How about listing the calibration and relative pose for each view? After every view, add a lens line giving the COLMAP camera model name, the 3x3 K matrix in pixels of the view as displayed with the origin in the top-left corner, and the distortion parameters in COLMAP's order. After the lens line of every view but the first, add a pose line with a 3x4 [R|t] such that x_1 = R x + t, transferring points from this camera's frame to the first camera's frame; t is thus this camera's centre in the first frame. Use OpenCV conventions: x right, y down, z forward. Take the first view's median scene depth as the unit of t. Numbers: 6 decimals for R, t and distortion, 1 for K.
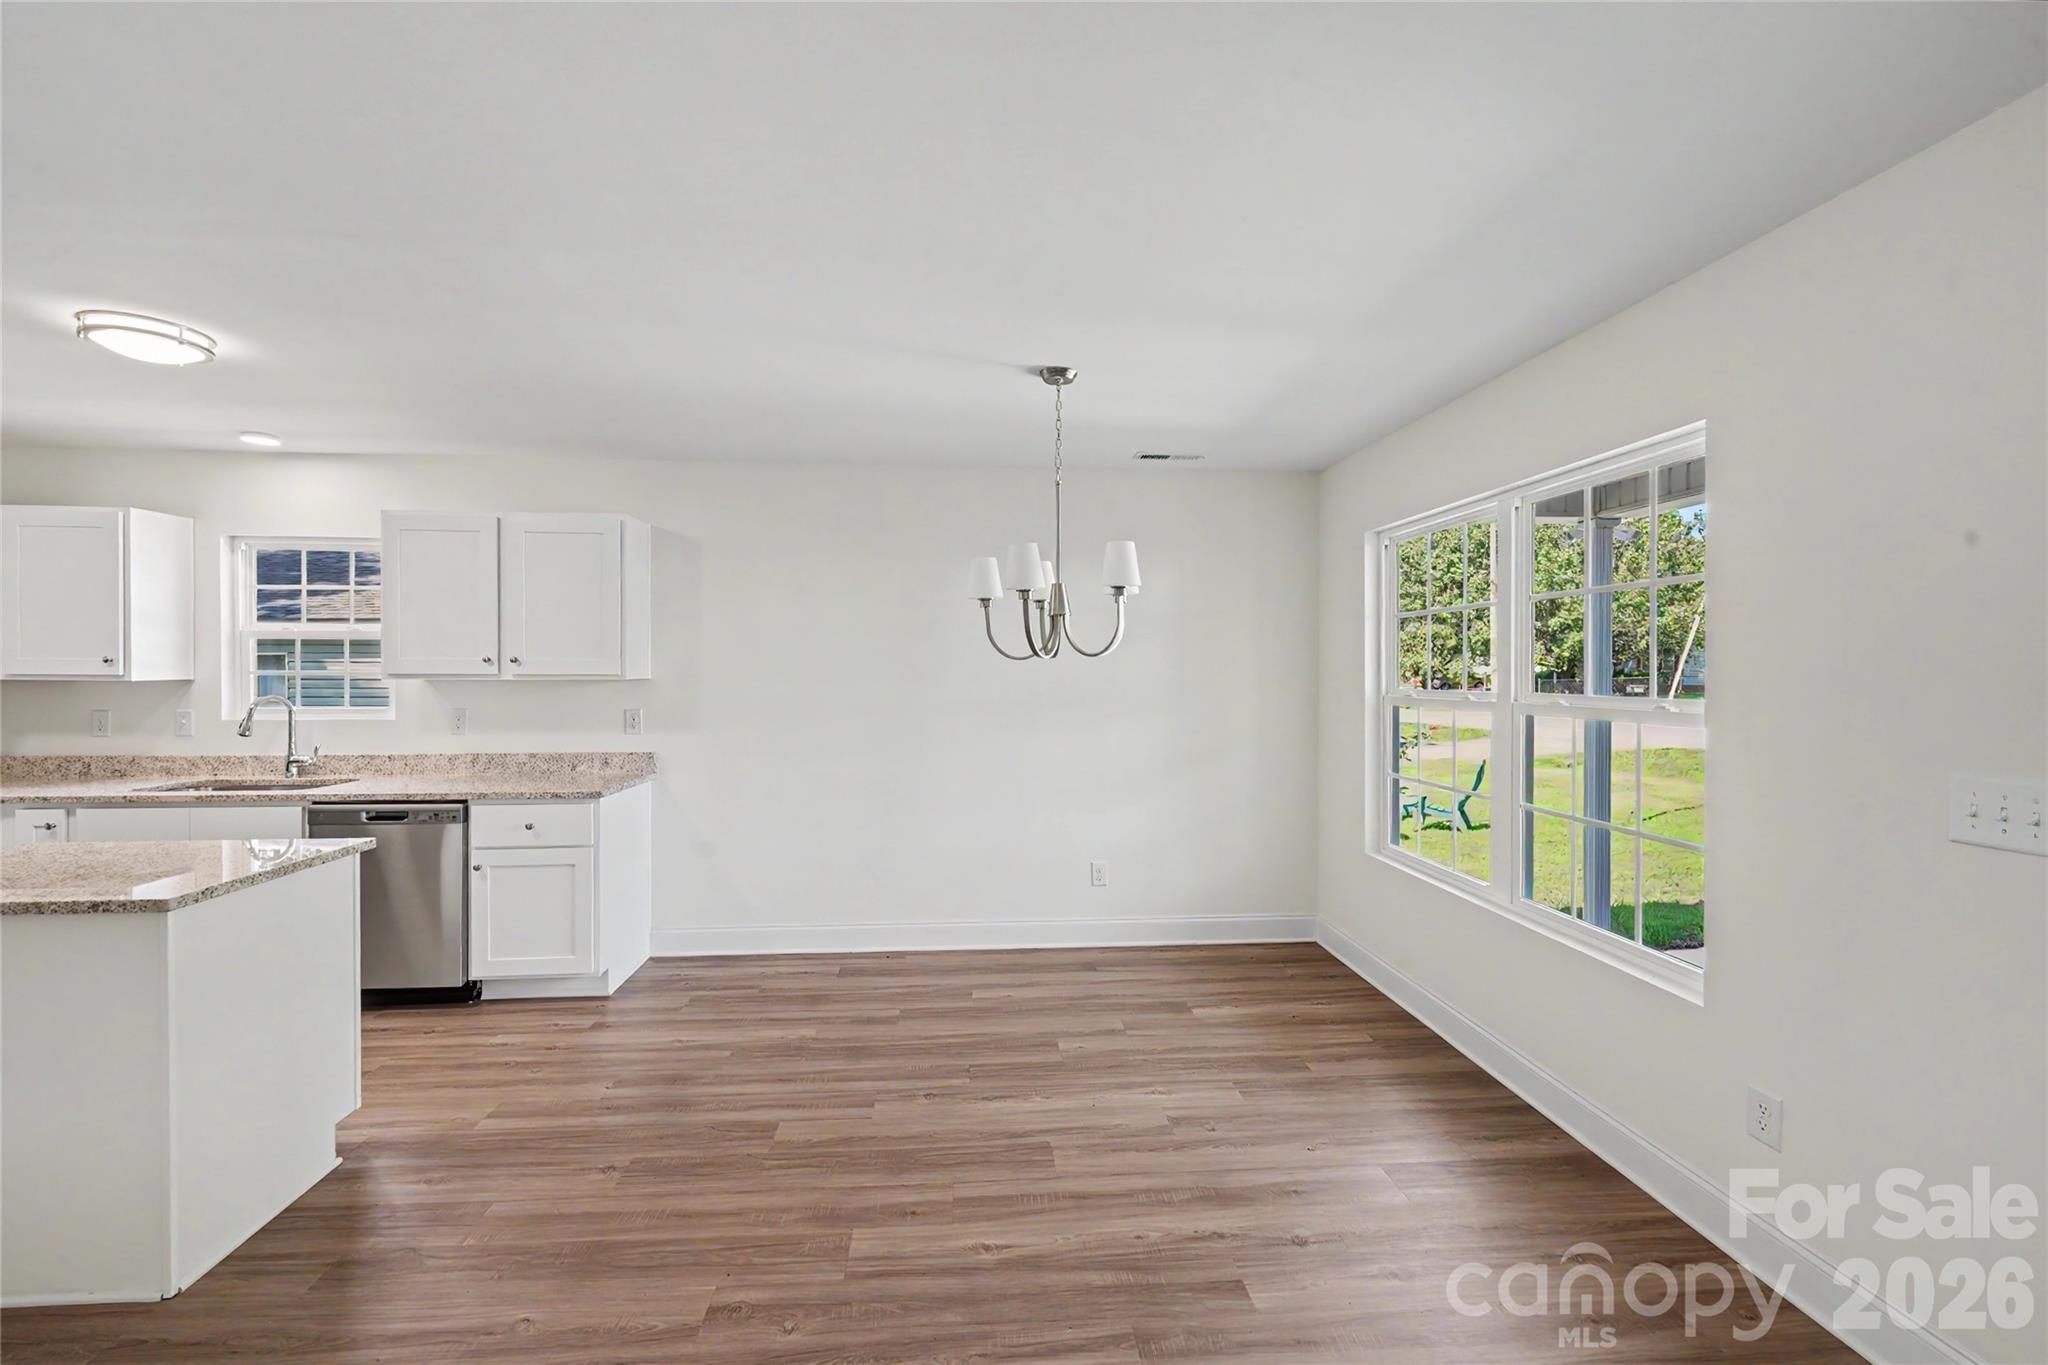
lens RADIAL K [[845.6, 0, 1018.6], [0, 845.6, 676.5], [0, 0, 1]] dist [0.003339, -0.001781]
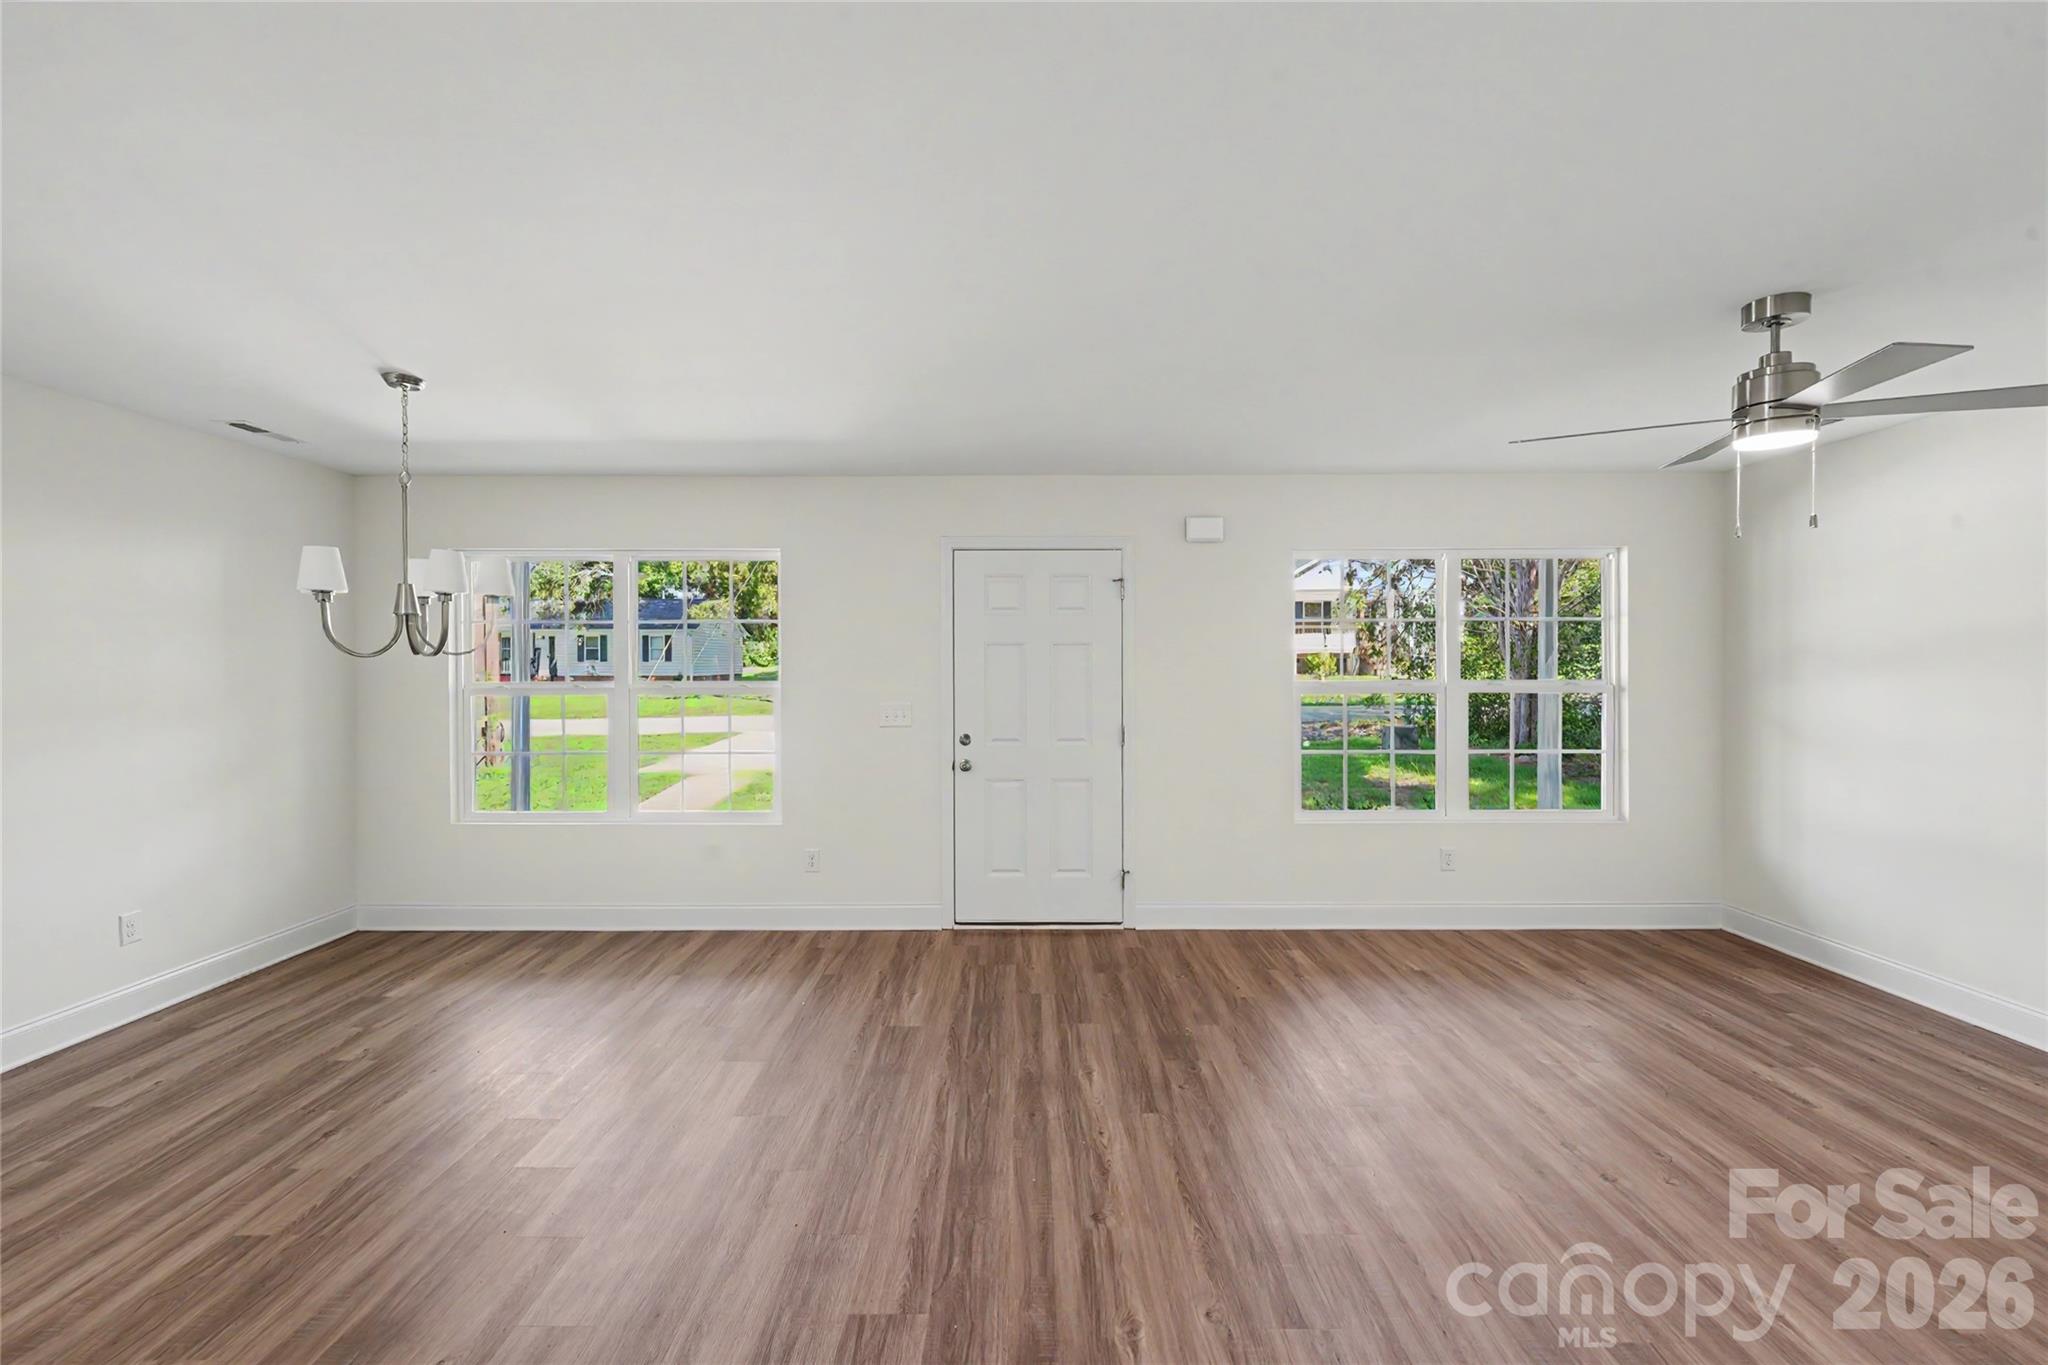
lens RADIAL K [[845.6, 0, 1016.8], [0, 845.6, 675.2], [0, 0, 1]] dist [0.003339, -0.001781]
pose [[0.076716, -0.012560, 0.996974, -0.745208], [0.009211, 0.999887, 0.011888, -0.002767], [-0.997010, 0.008271, 0.076823, 0.144945]]
